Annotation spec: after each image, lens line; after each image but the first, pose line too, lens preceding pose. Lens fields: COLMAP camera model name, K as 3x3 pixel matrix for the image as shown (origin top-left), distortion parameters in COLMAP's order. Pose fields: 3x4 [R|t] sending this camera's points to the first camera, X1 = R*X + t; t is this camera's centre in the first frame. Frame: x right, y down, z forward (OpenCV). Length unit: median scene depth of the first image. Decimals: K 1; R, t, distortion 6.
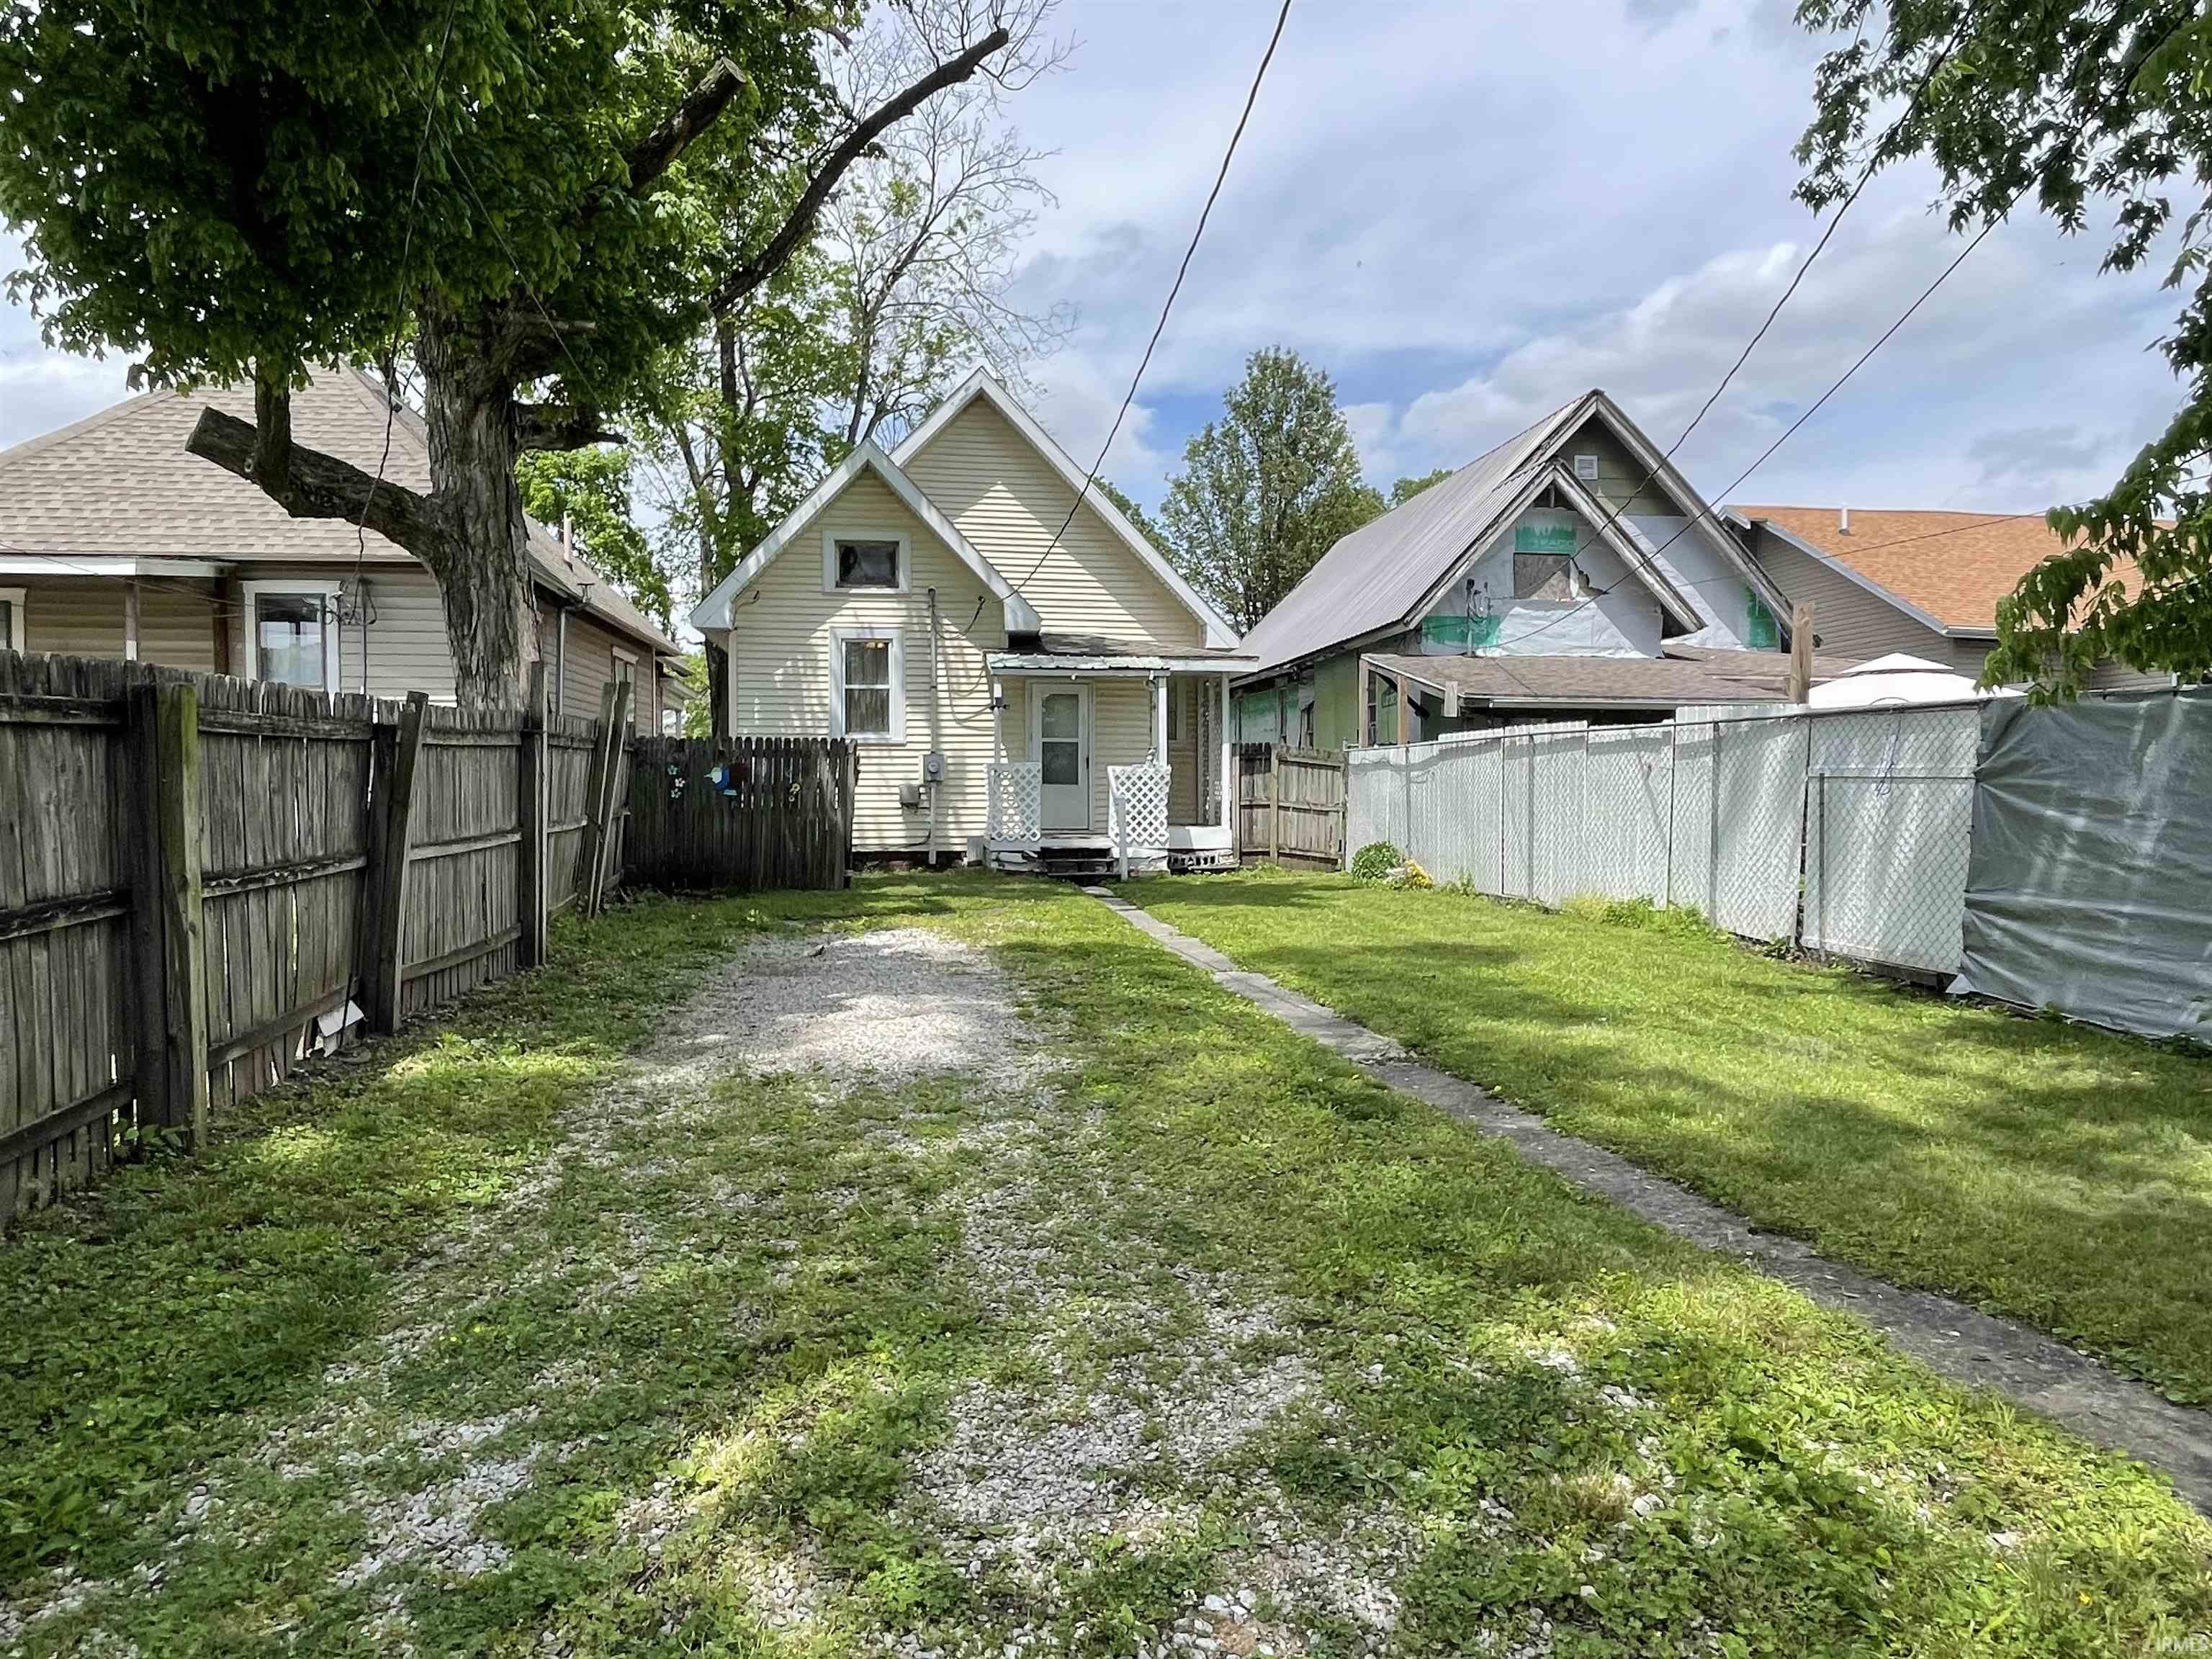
lens RADIAL K [[1354.1, 0, 1106.0], [0, 1354.1, 829.5], [0, 0, 1]] dist [-0.000274, -0.000024]
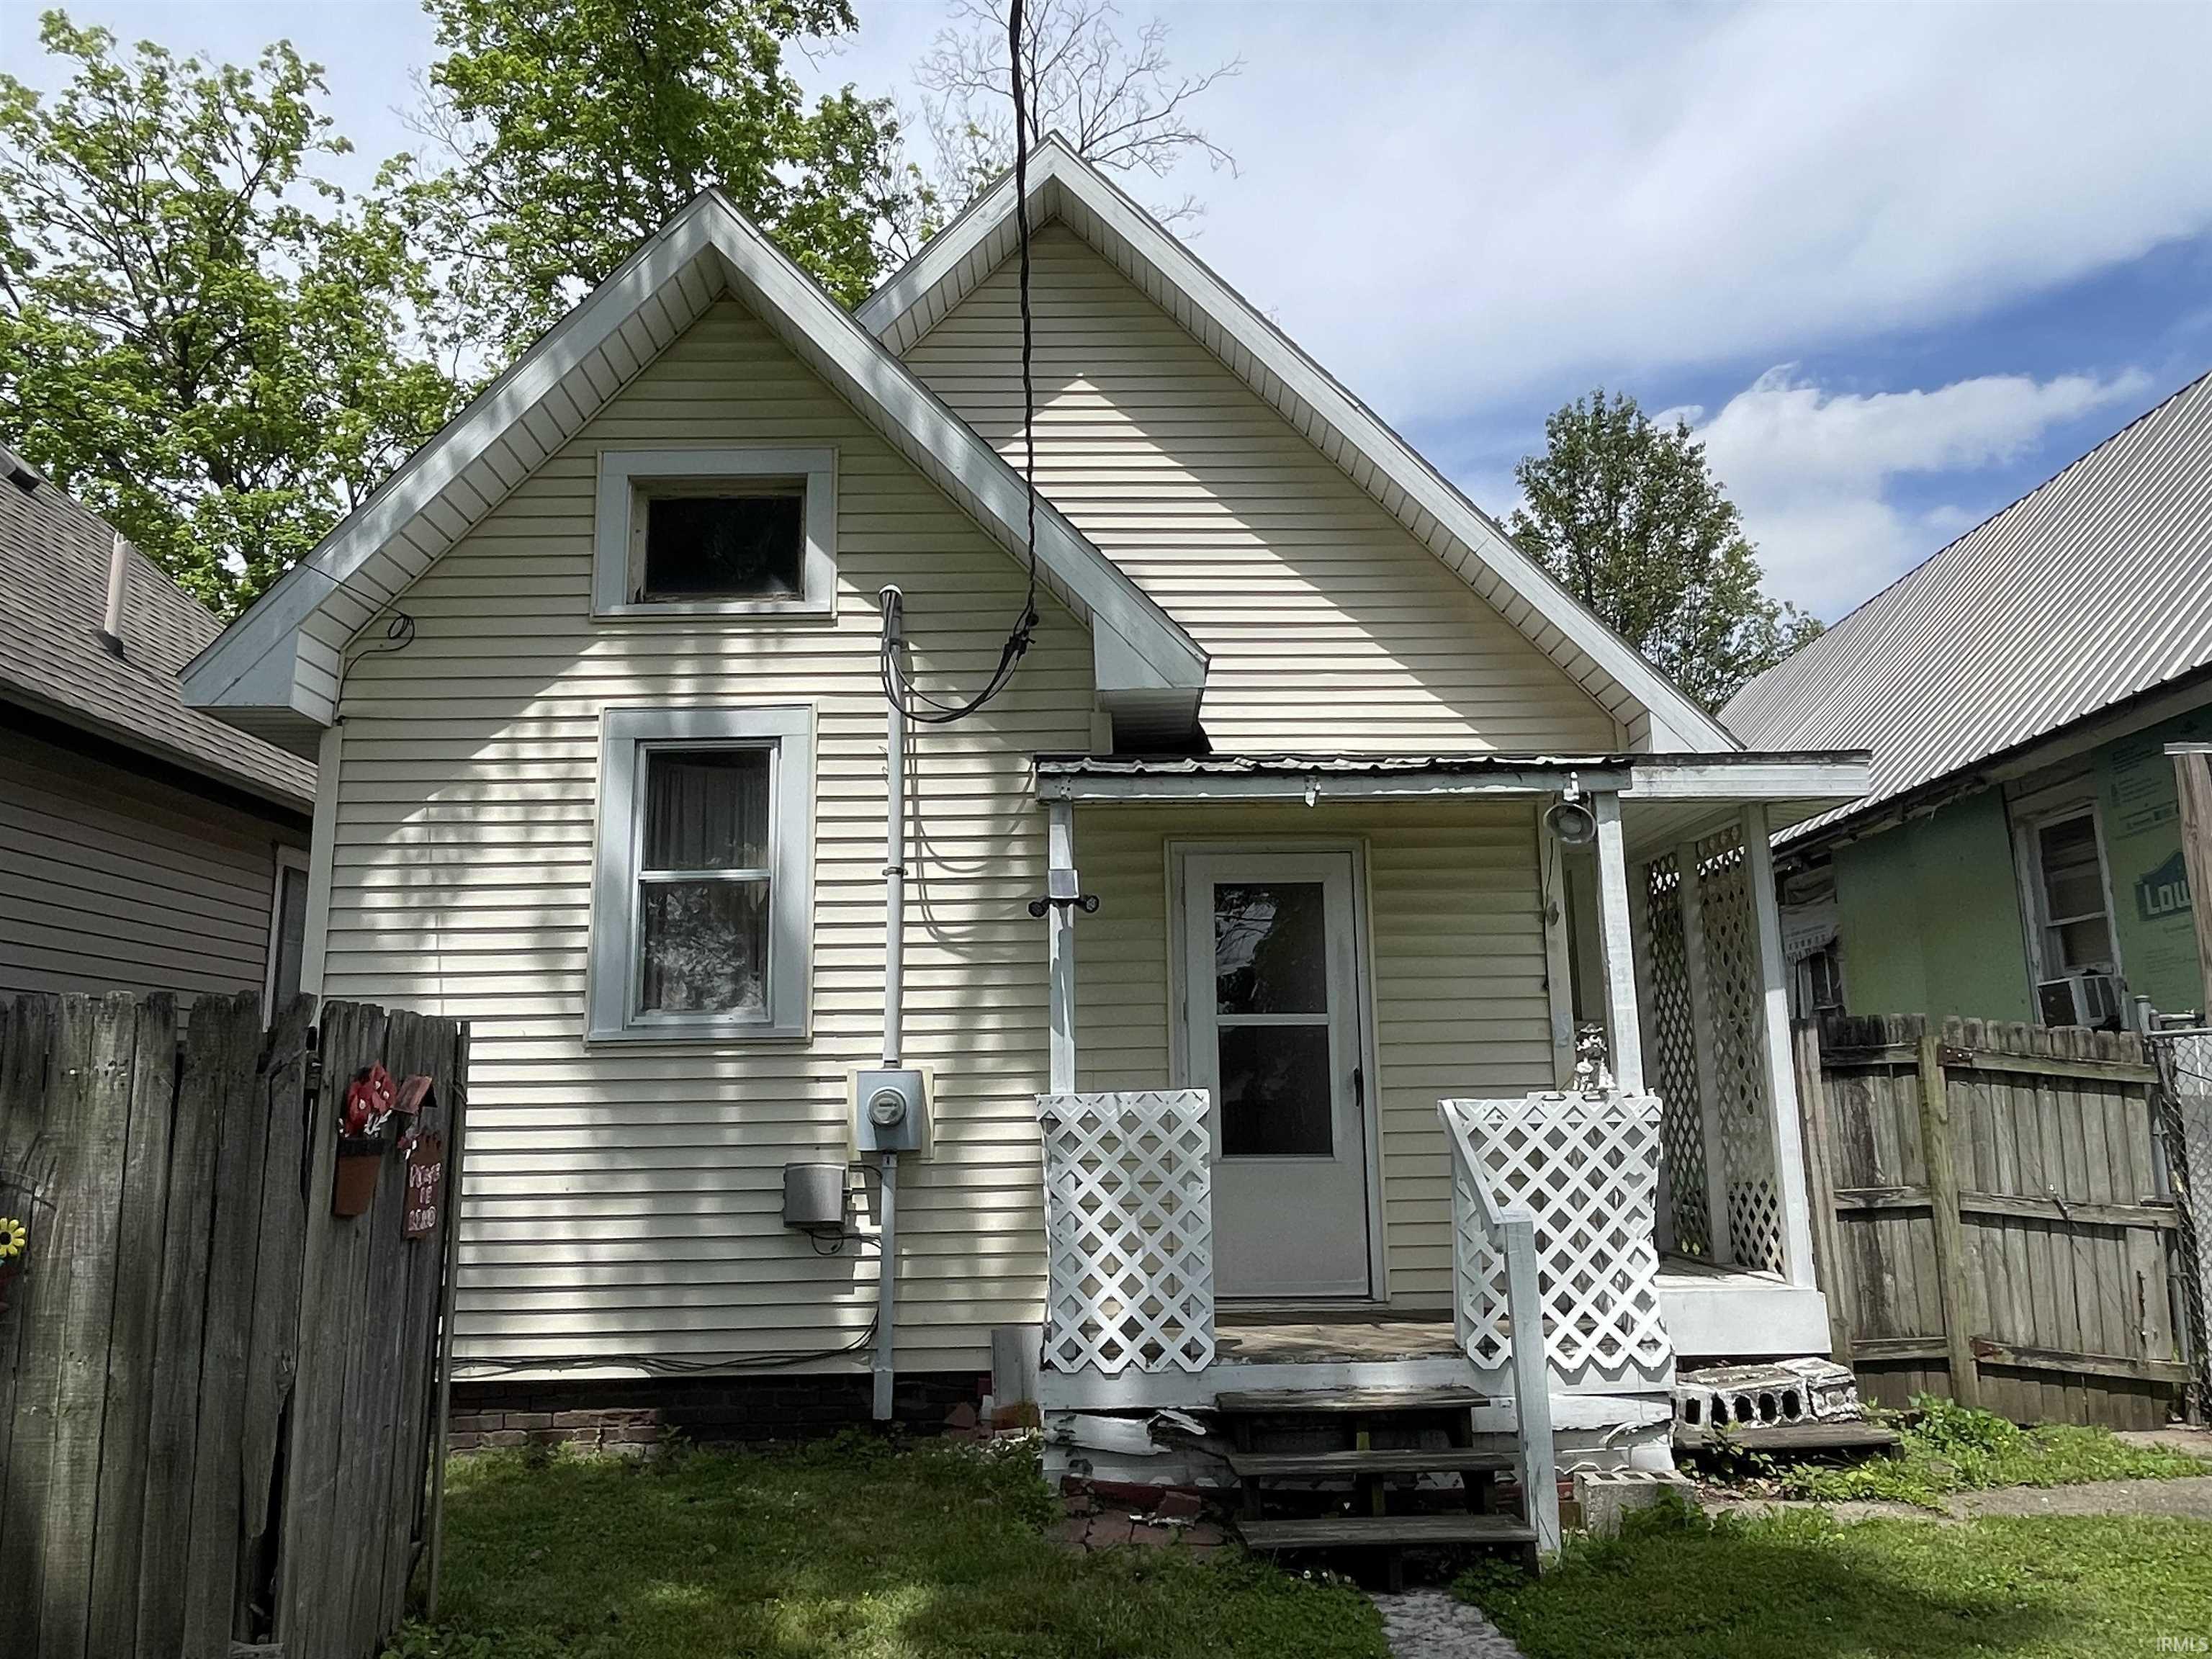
lens RADIAL K [[1534.6, 0, 1106.0], [0, 1534.6, 829.5], [0, 0, 1]] dist [-0.041051, -0.000685]
pose [[0.990881, -0.037221, -0.129495, -0.023751], [0.008865, 0.977013, -0.212995, -0.031438], [0.134446, 0.209905, 0.968434, 0.607716]]
